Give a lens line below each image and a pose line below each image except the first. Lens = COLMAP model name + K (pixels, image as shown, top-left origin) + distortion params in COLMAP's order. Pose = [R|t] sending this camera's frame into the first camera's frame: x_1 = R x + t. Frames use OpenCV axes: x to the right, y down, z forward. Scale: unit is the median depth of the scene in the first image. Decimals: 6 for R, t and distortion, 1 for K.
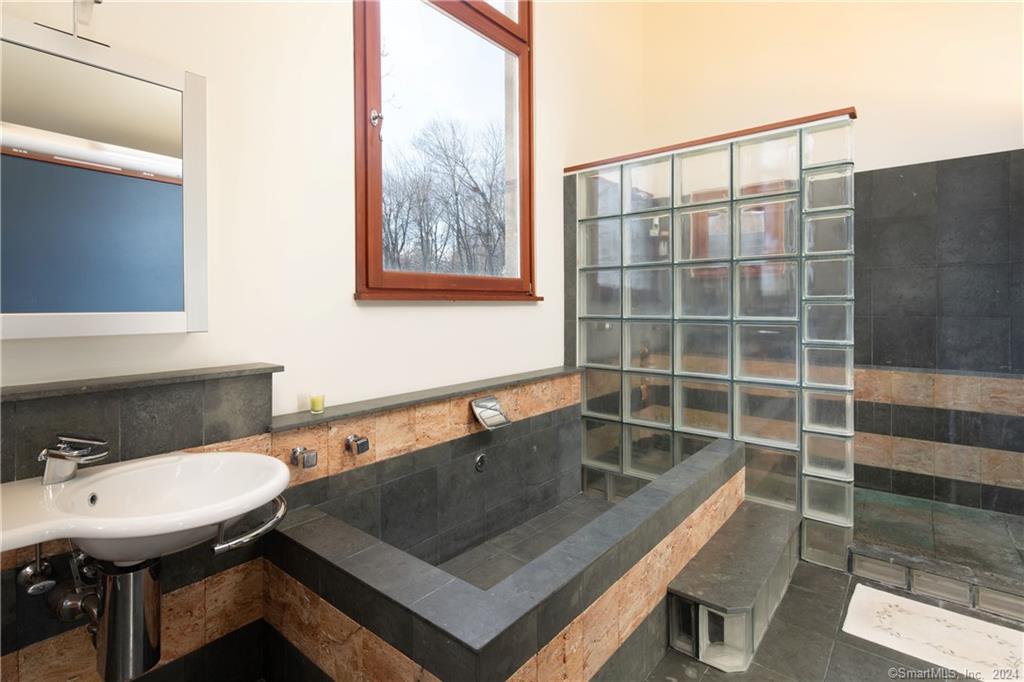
lens RADIAL K [[498.9, 0, 509.9], [0, 498.9, 305.2], [0, 0, 1]] dist [0.002214, -0.002212]
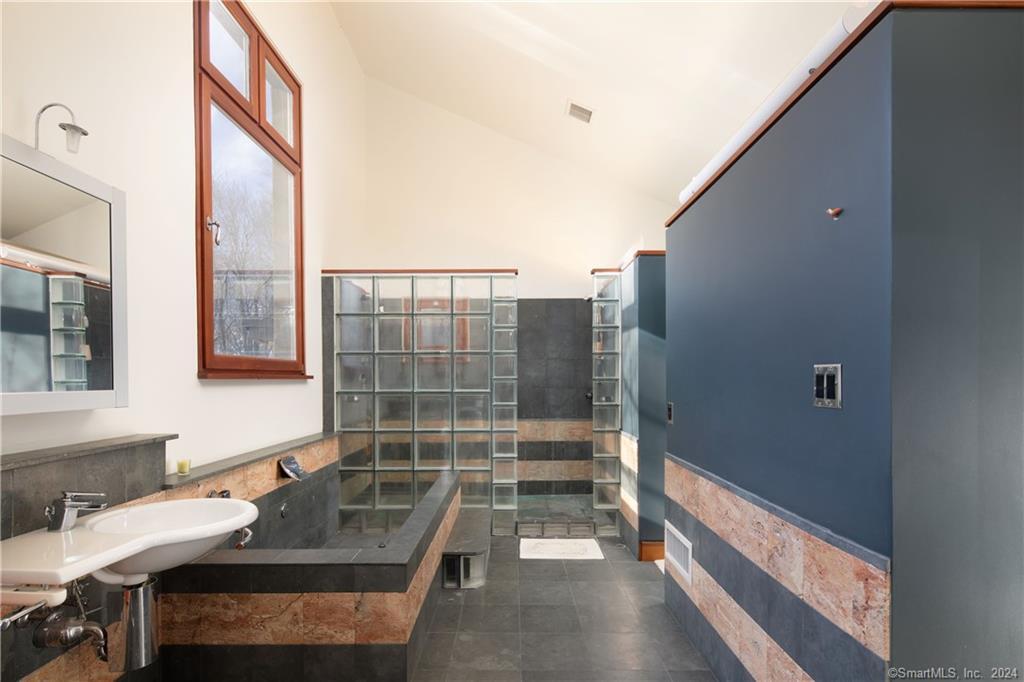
lens RADIAL K [[498.9, 0, 513.6], [0, 498.9, 382.8], [0, 0, 1]] dist [0.002214, -0.002212]
pose [[0.768814, -0.003355, 0.639464, -0.401601], [0.000358, 0.999988, 0.004816, -0.005944], [-0.639472, -0.003474, 0.768806, -0.306080]]
